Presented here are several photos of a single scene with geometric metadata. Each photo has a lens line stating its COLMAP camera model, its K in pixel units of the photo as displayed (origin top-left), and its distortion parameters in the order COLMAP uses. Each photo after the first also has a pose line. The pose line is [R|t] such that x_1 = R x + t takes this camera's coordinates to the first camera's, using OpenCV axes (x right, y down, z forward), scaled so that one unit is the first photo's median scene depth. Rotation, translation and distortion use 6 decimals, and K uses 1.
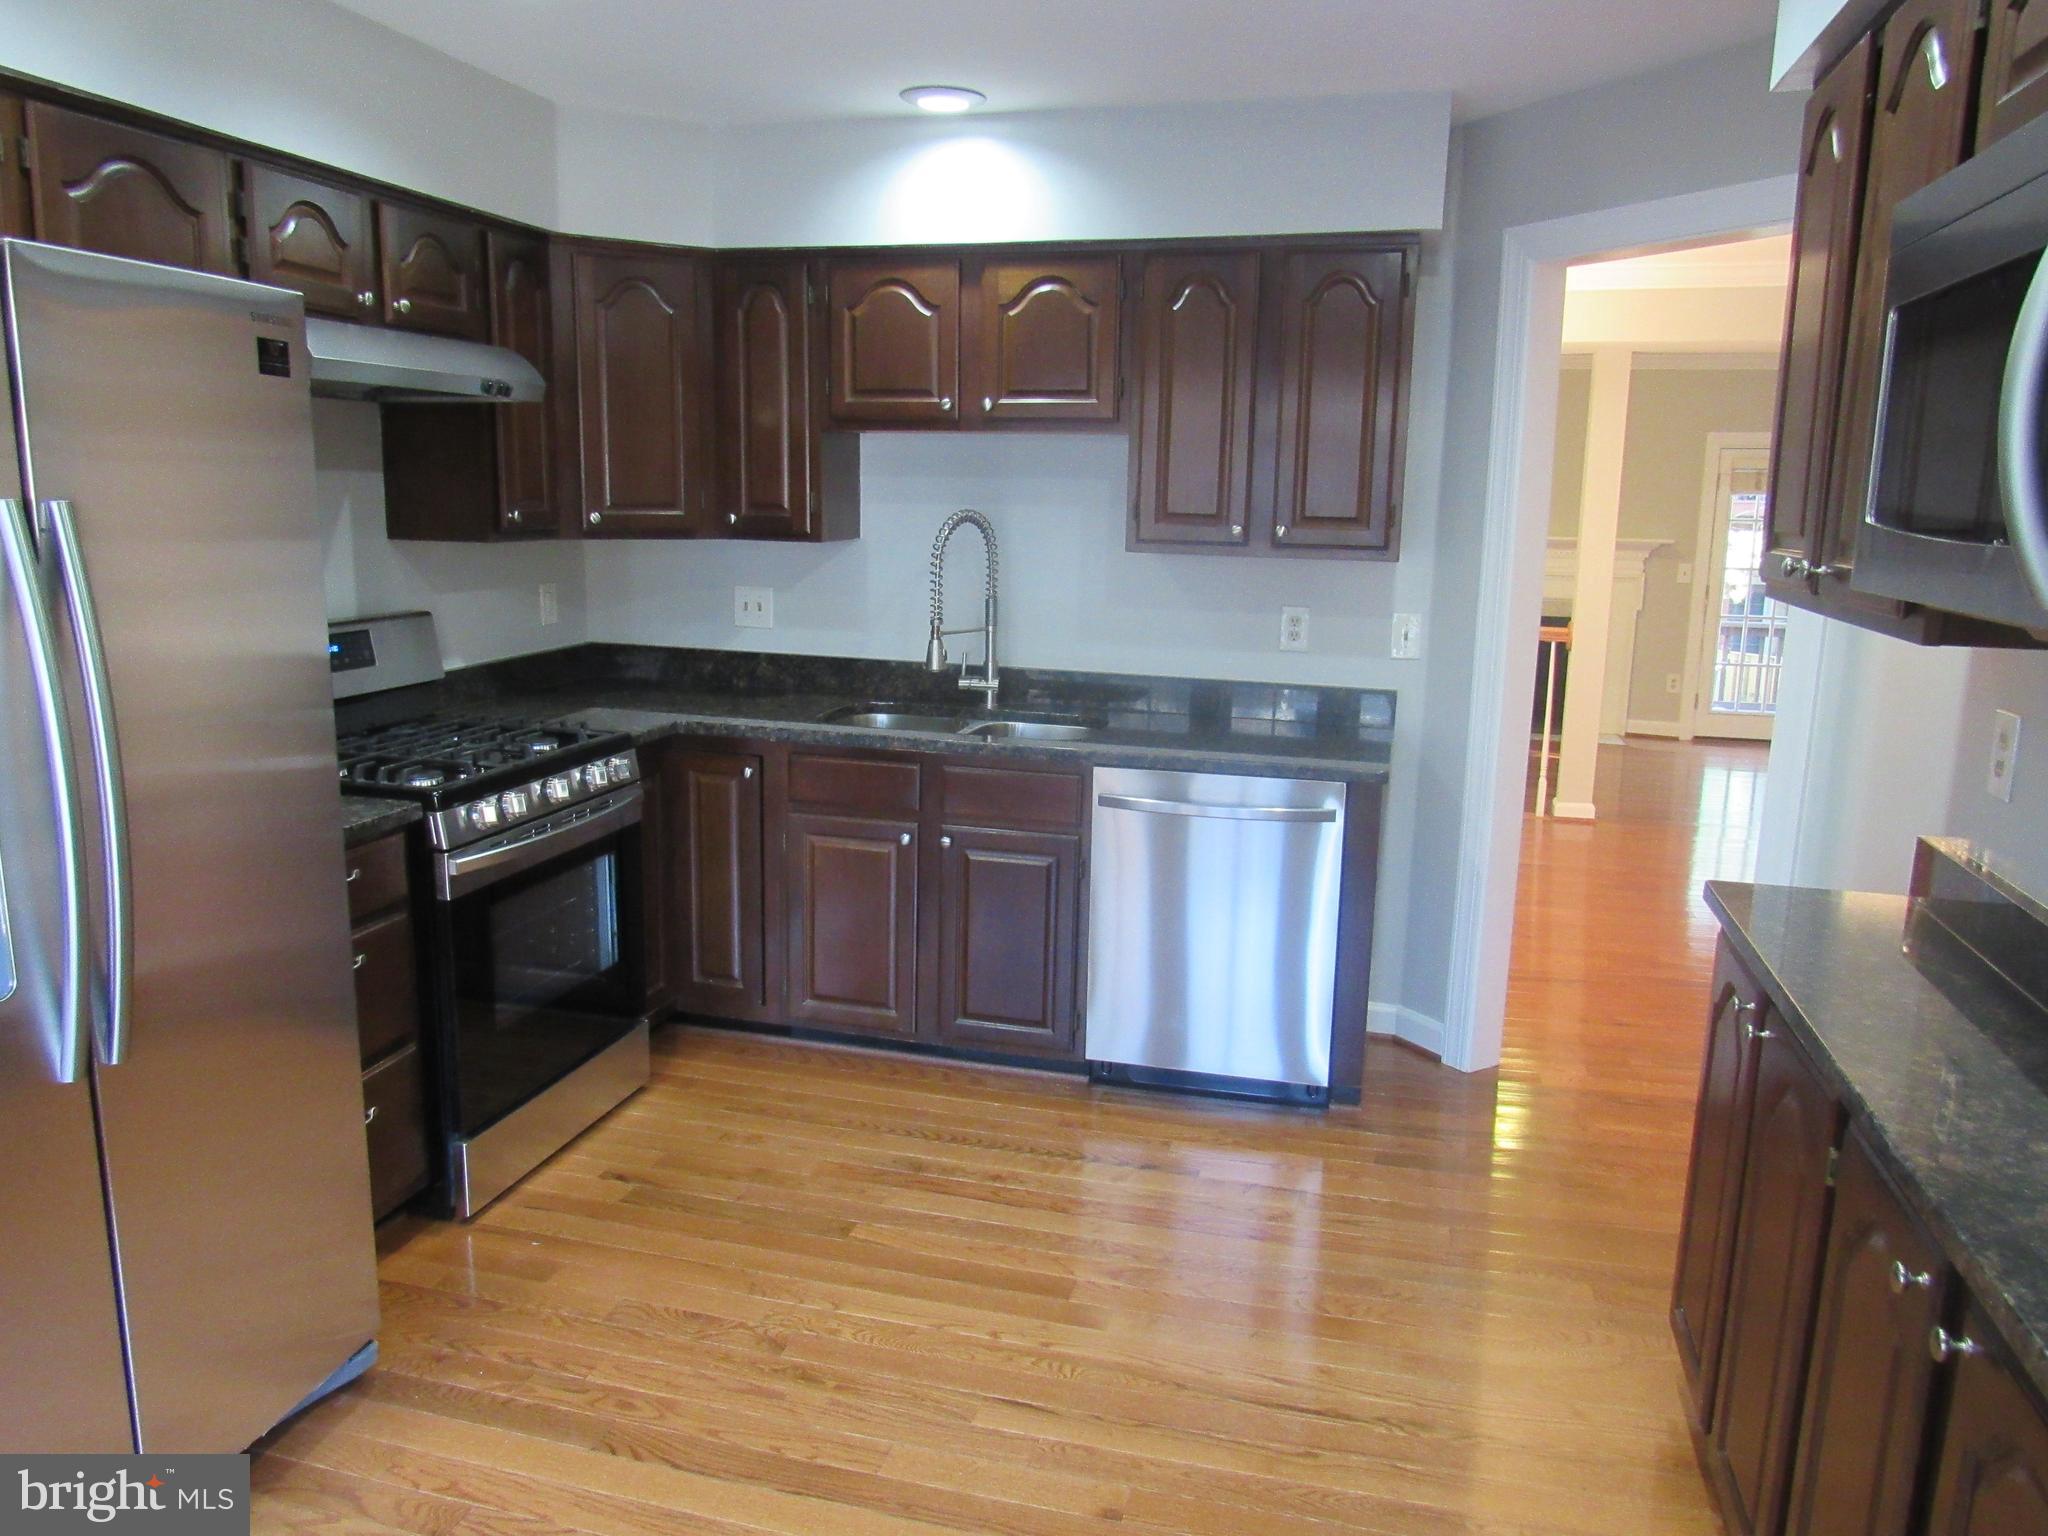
lens RADIAL K [[1467.6, 0, 996.2], [0, 1467.6, 769.6], [0, 0, 1]] dist [-0.029187, 0.002582]
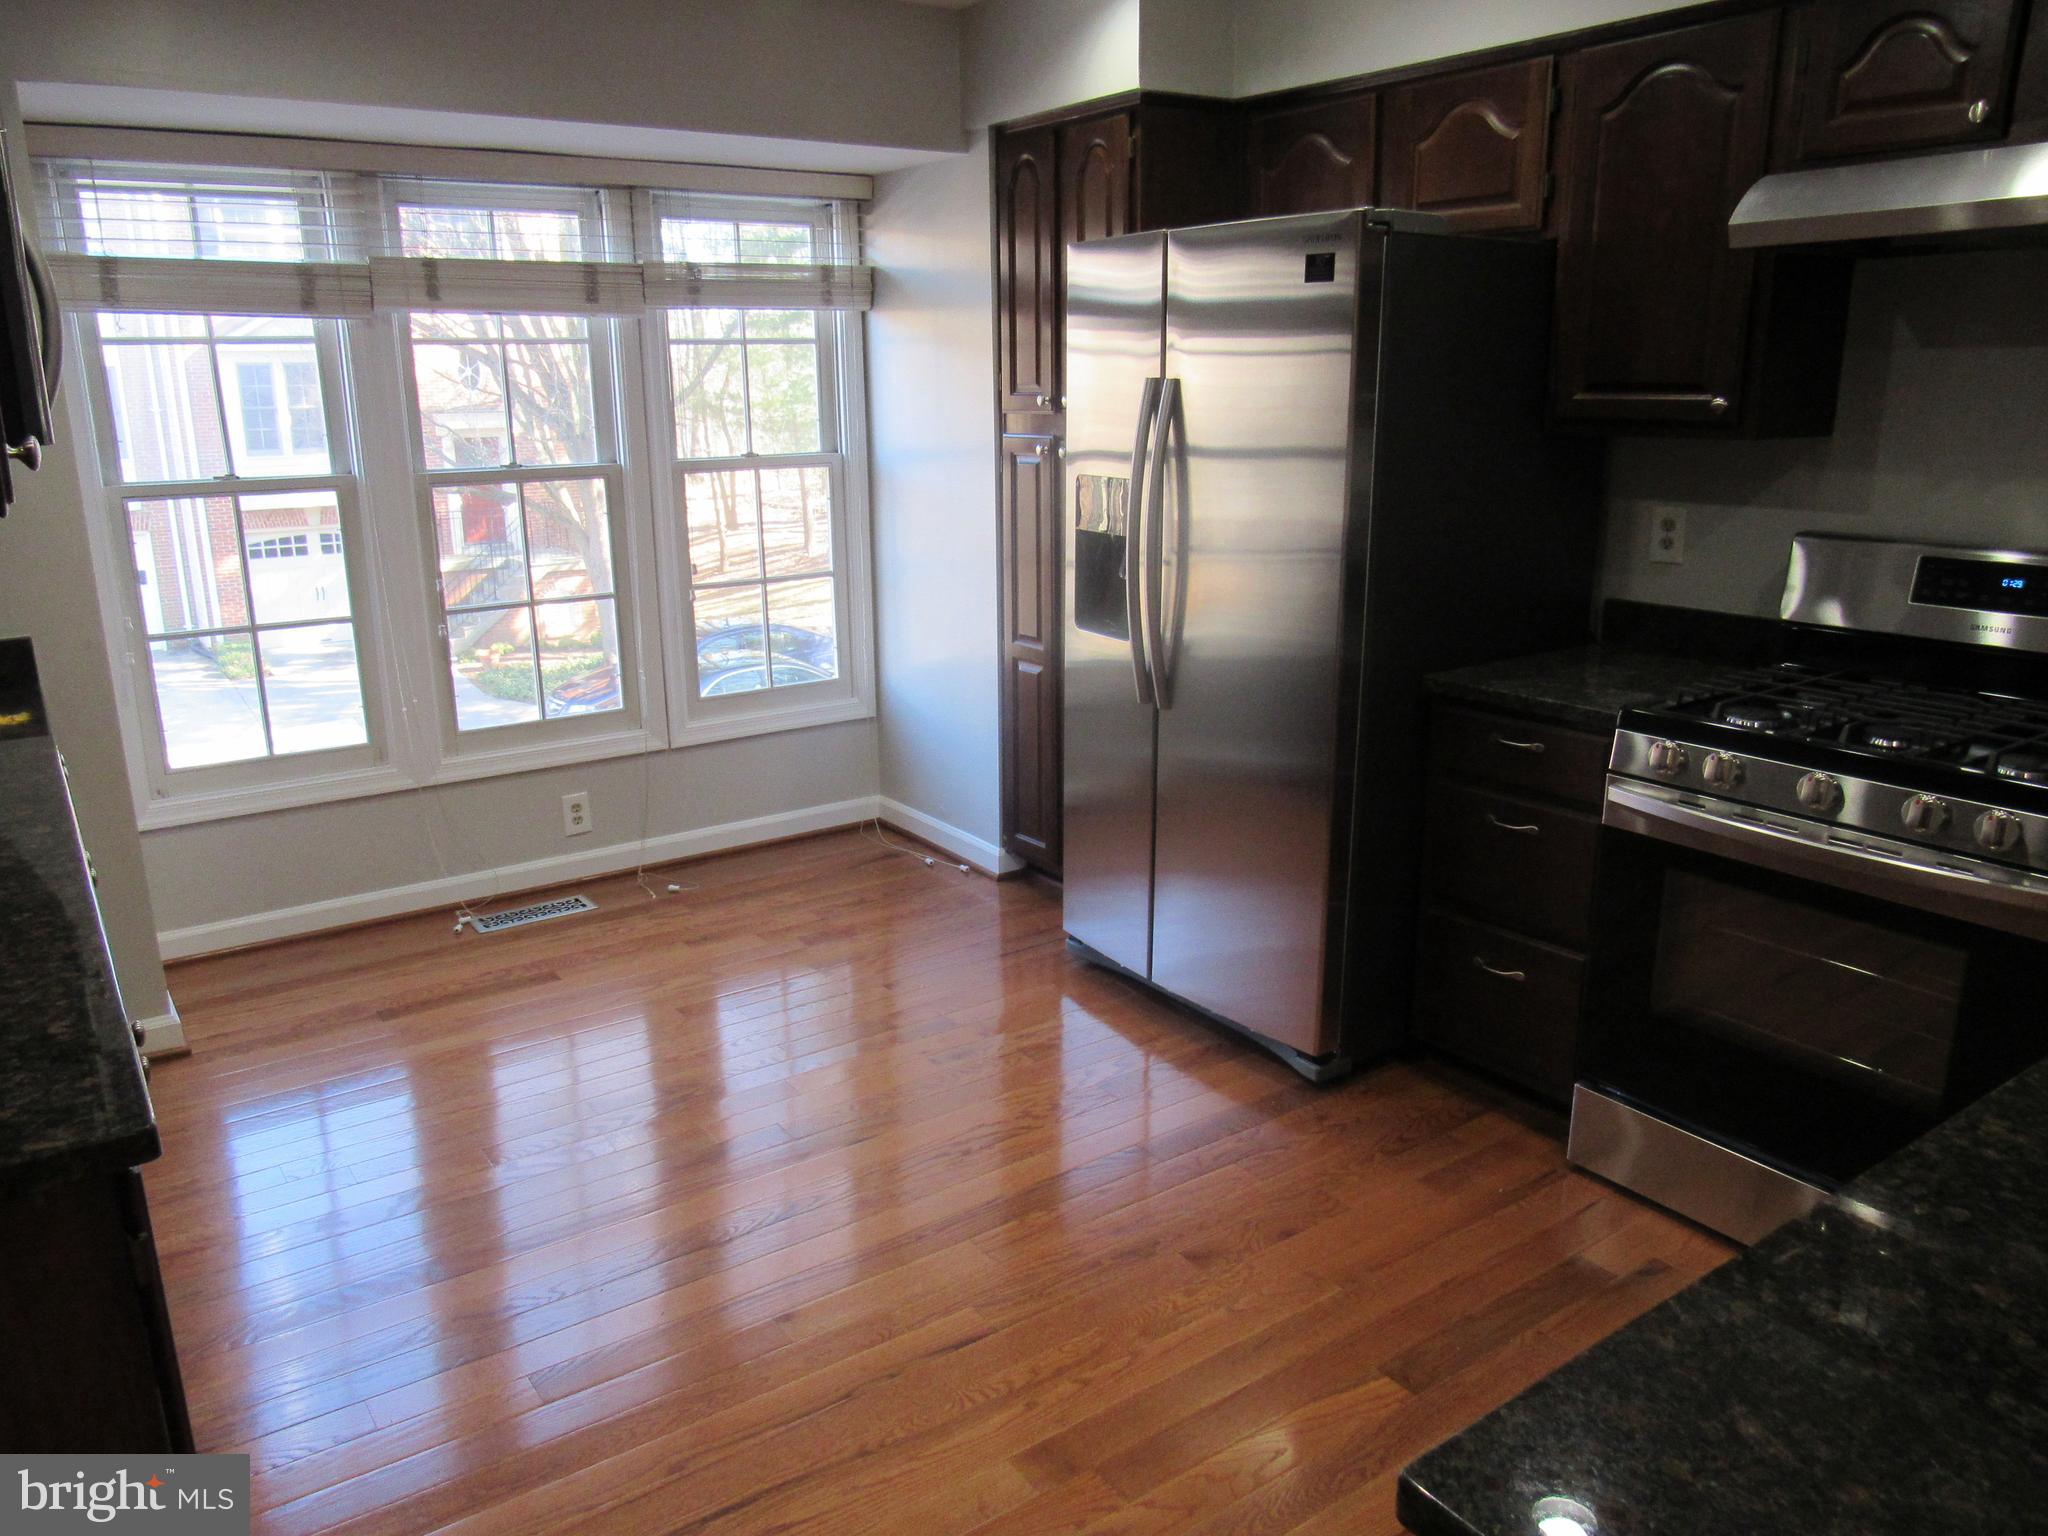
lens RADIAL K [[1467.6, 0, 1011.3], [0, 1467.6, 772.0], [0, 0, 1]] dist [-0.029187, 0.002582]
pose [[-0.627475, 0.186181, -0.756050, 0.427290], [-0.147671, 0.924915, 0.350323, -0.161759], [0.764506, 0.331465, -0.552867, 0.948247]]
